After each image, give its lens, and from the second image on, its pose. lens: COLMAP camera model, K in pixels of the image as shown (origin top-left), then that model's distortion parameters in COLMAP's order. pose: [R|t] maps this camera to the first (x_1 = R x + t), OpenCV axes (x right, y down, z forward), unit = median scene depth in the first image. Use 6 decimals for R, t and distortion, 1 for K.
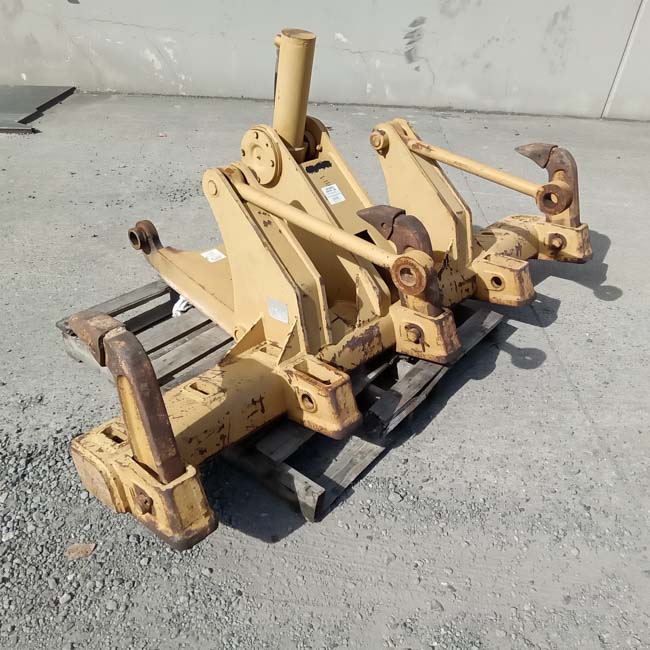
lens RADIAL K [[610.2, 0, 322.6], [0, 610.2, 328.7], [0, 0, 1]] dist [0.055634, -0.076035]
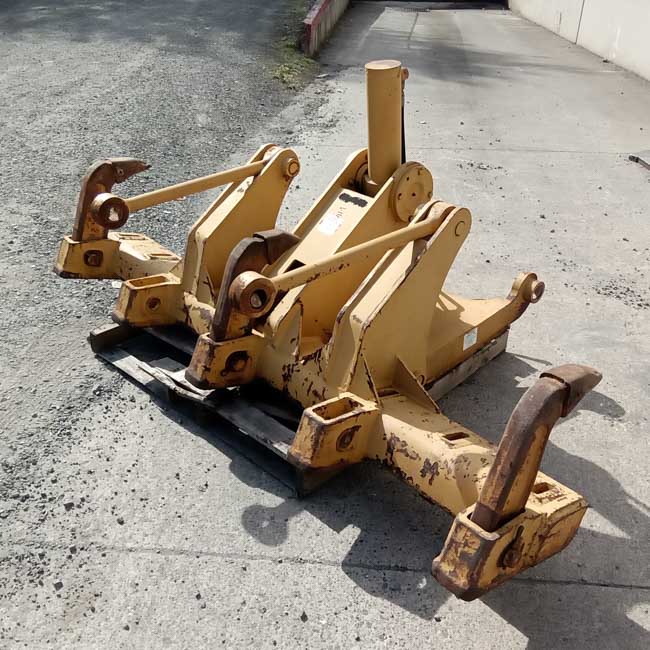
lens RADIAL K [[678.0, 0, 306.7], [0, 678.0, 360.3], [0, 0, 1]] dist [0.072688, -0.110282]
pose [[-0.106829, 0.470724, -0.875789, 0.942832], [-0.575394, 0.689081, 0.440557, -0.465566], [0.810870, 0.550988, 0.197238, 0.779925]]
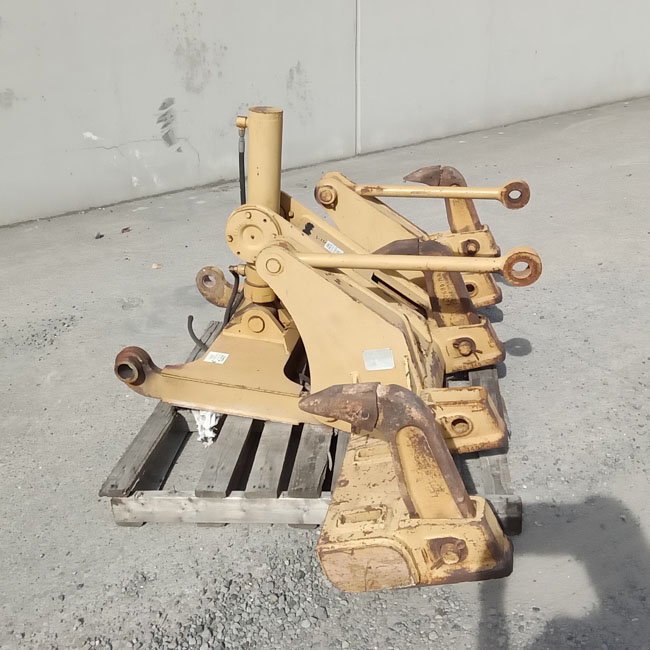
lens RADIAL K [[734.8, 0, 310.9], [0, 734.8, 325.2], [0, 0, 1]] dist [0.099954, -0.171772]
pose [[0.847121, -0.321359, 0.423219, -0.499370], [0.389940, 0.916980, -0.084226, -0.018111], [-0.361017, 0.236380, 0.902104, -0.034776]]
